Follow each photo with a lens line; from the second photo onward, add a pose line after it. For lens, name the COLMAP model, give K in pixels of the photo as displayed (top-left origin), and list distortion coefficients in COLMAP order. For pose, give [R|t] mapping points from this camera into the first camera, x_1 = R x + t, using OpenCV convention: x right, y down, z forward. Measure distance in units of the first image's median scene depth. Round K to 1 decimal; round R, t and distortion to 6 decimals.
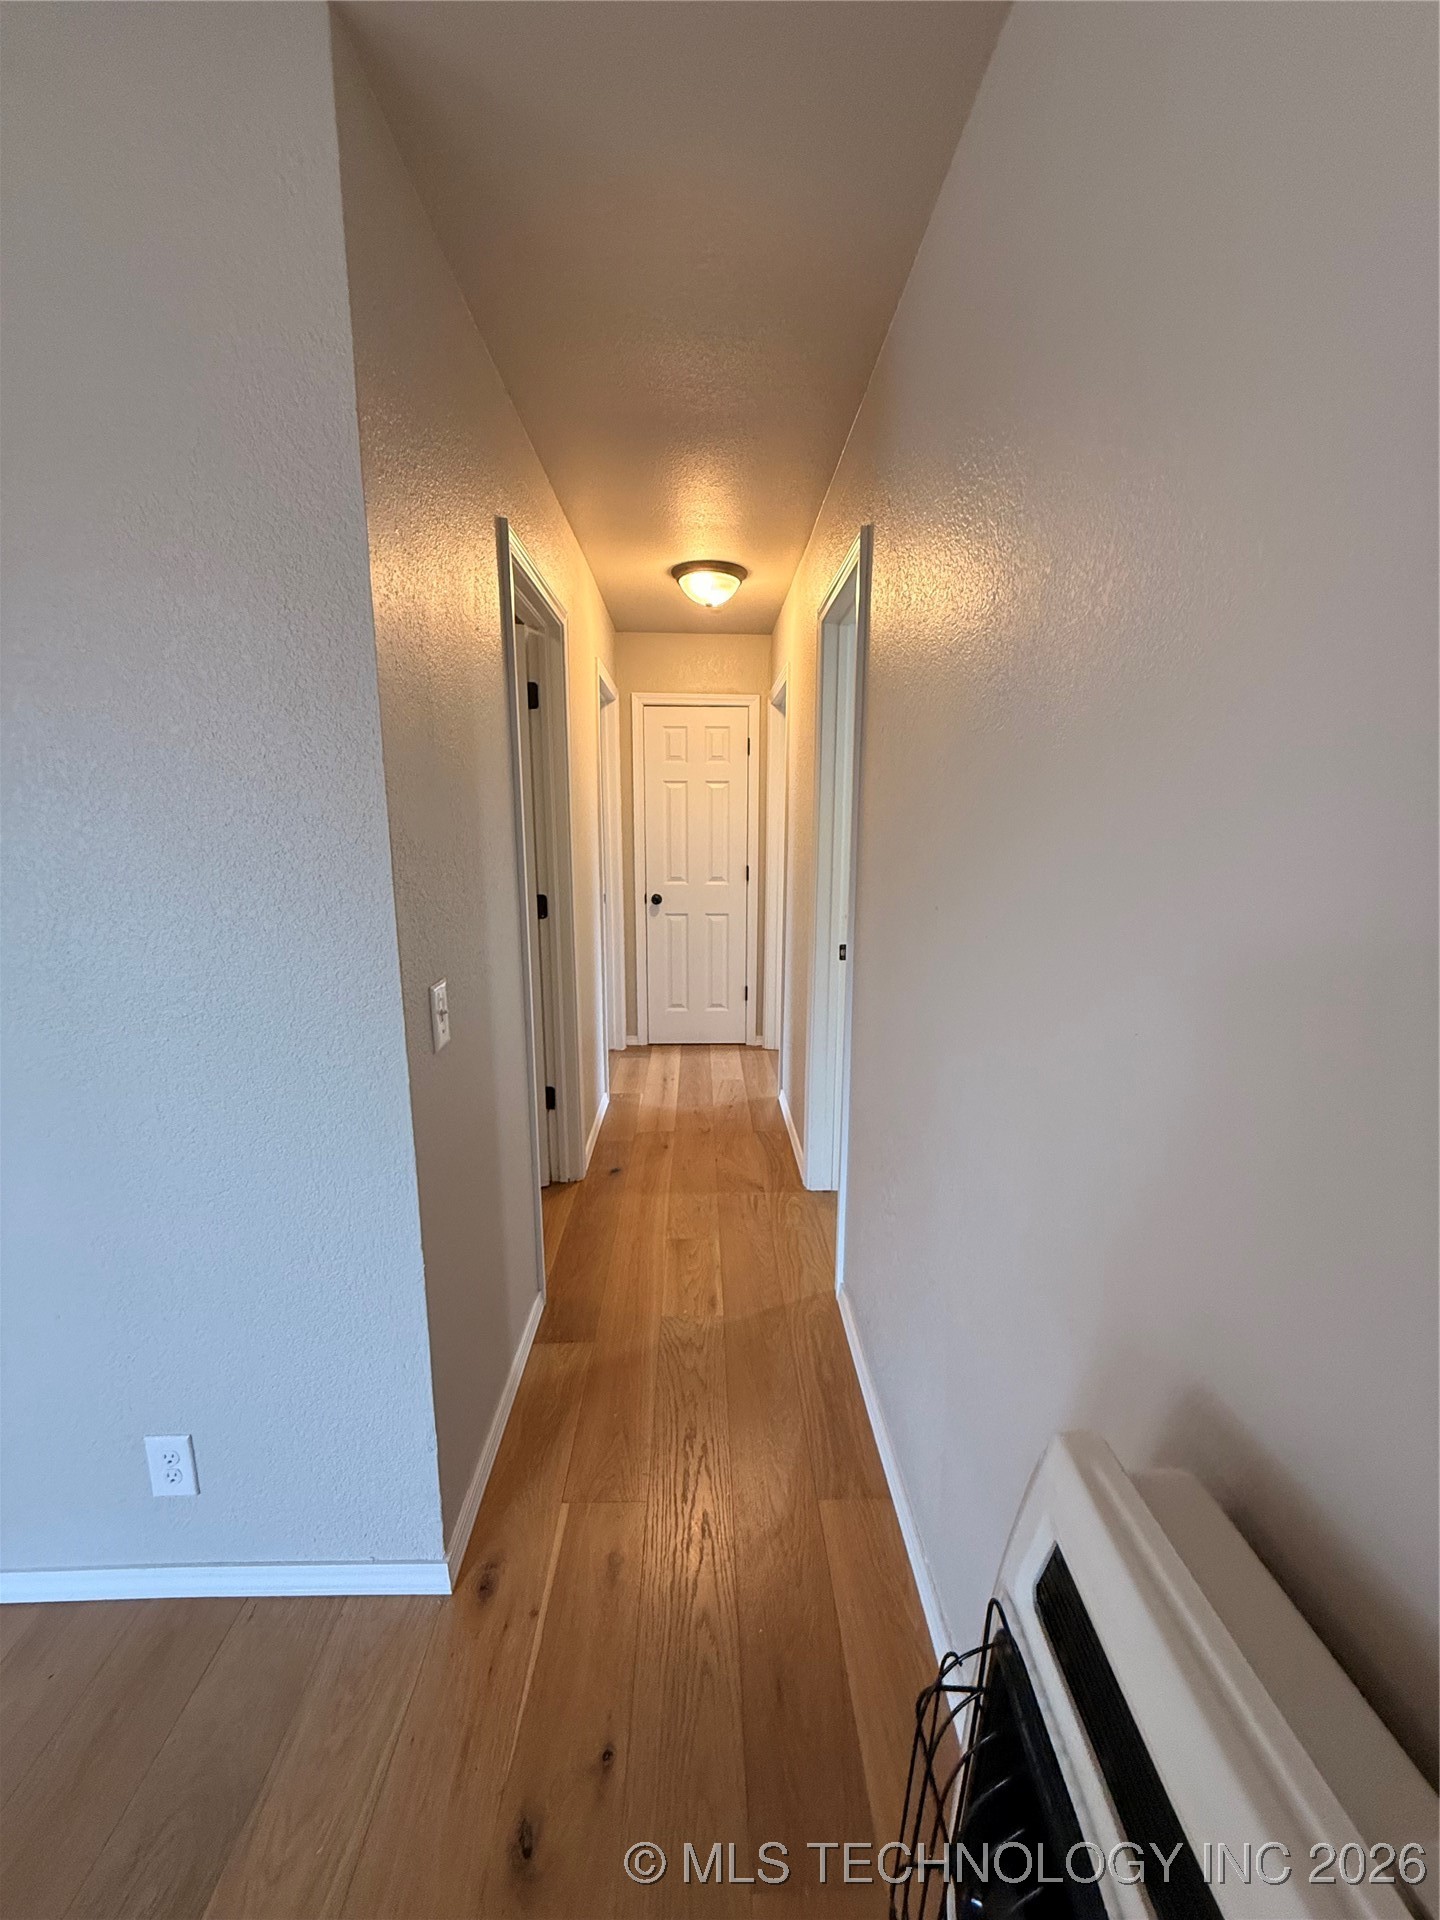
lens RADIAL K [[763.7, 0, 714.5], [0, 763.7, 961.5], [0, 0, 1]] dist [0.000671, -0.000261]
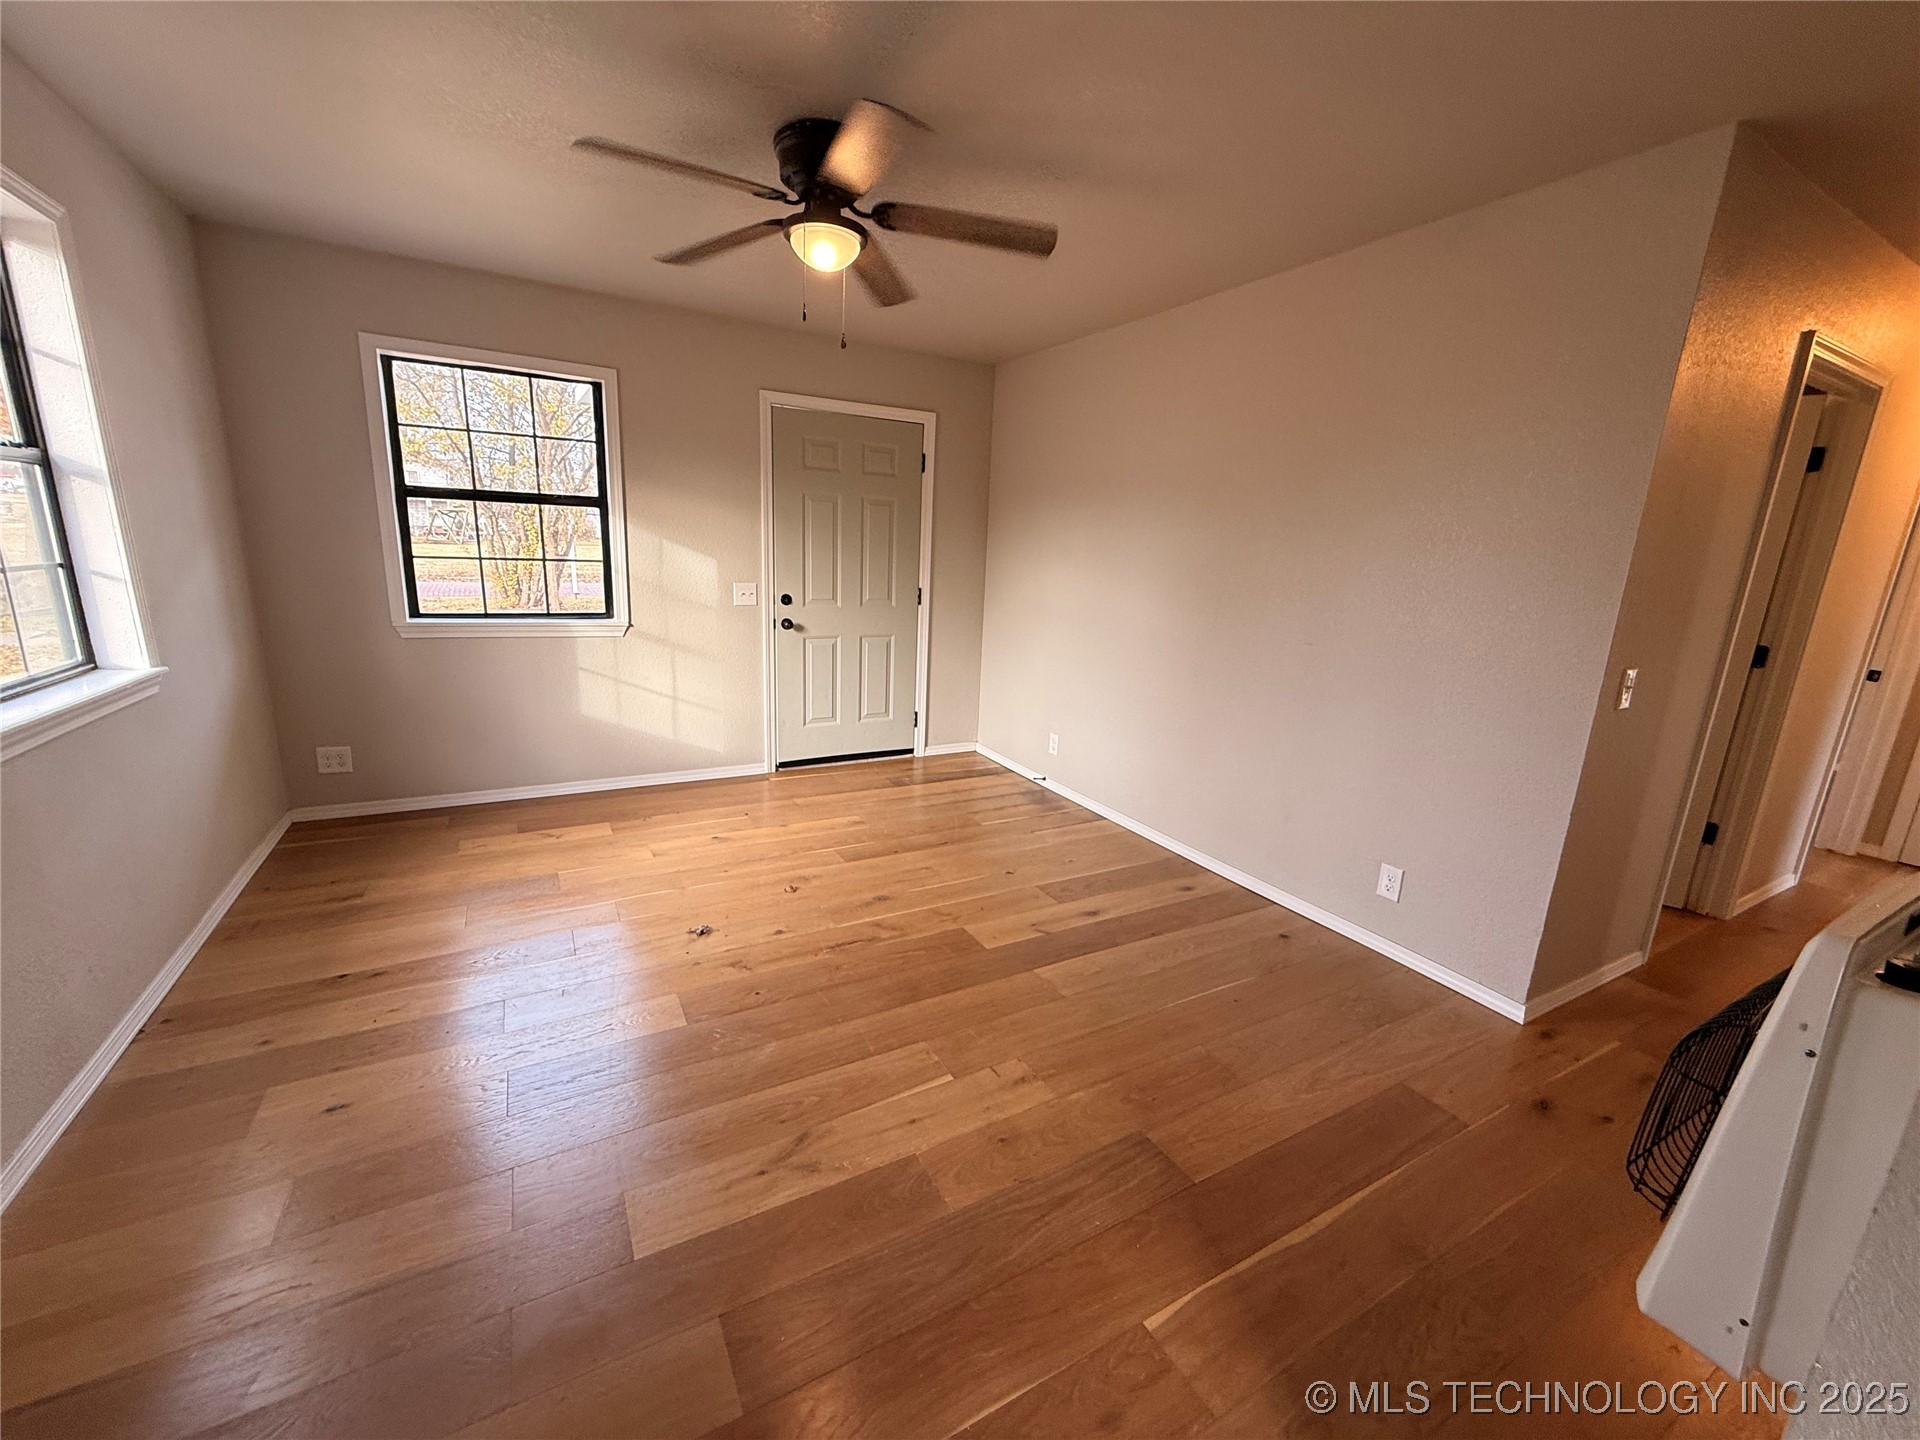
lens RADIAL K [[763.7, 0, 957.3], [0, 763.7, 724.9], [0, 0, 1]] dist [0.000671, -0.000261]
pose [[0.470672, 0.222347, -0.853833, 0.273940], [-0.205693, 0.968713, 0.138875, 0.157360], [0.857997, 0.110263, 0.501681, -0.751777]]
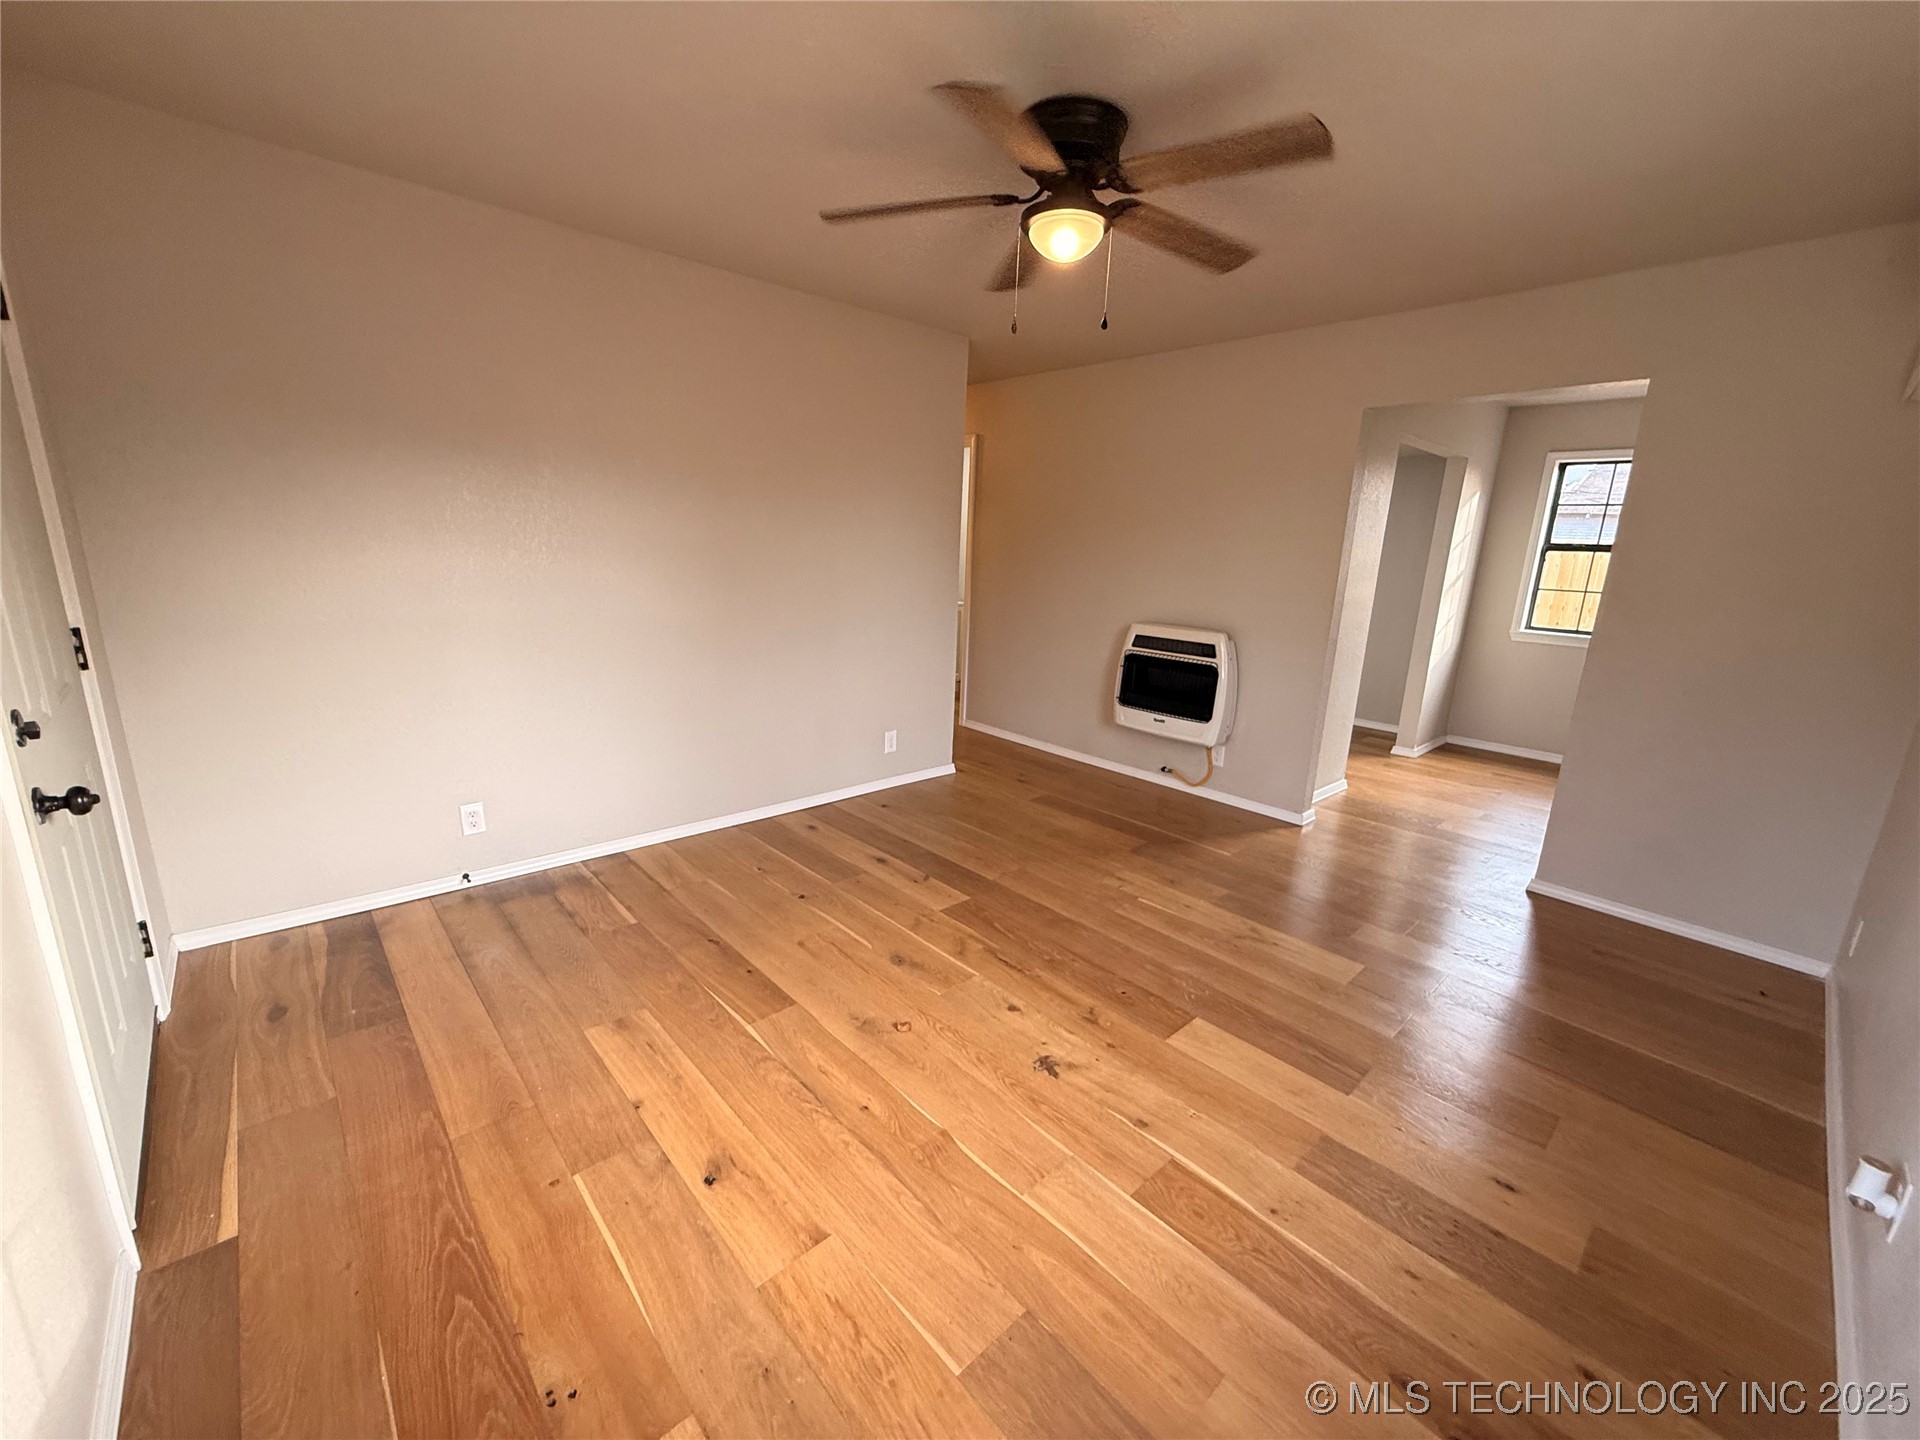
lens RADIAL K [[763.7, 0, 957.3], [0, 763.7, 724.9], [0, 0, 1]] dist [0.000671, -0.000261]
pose [[0.750718, -0.129868, 0.647732, -1.866750], [0.084712, 0.991317, 0.100576, 0.217789], [-0.655169, -0.020633, 0.755200, -1.147658]]
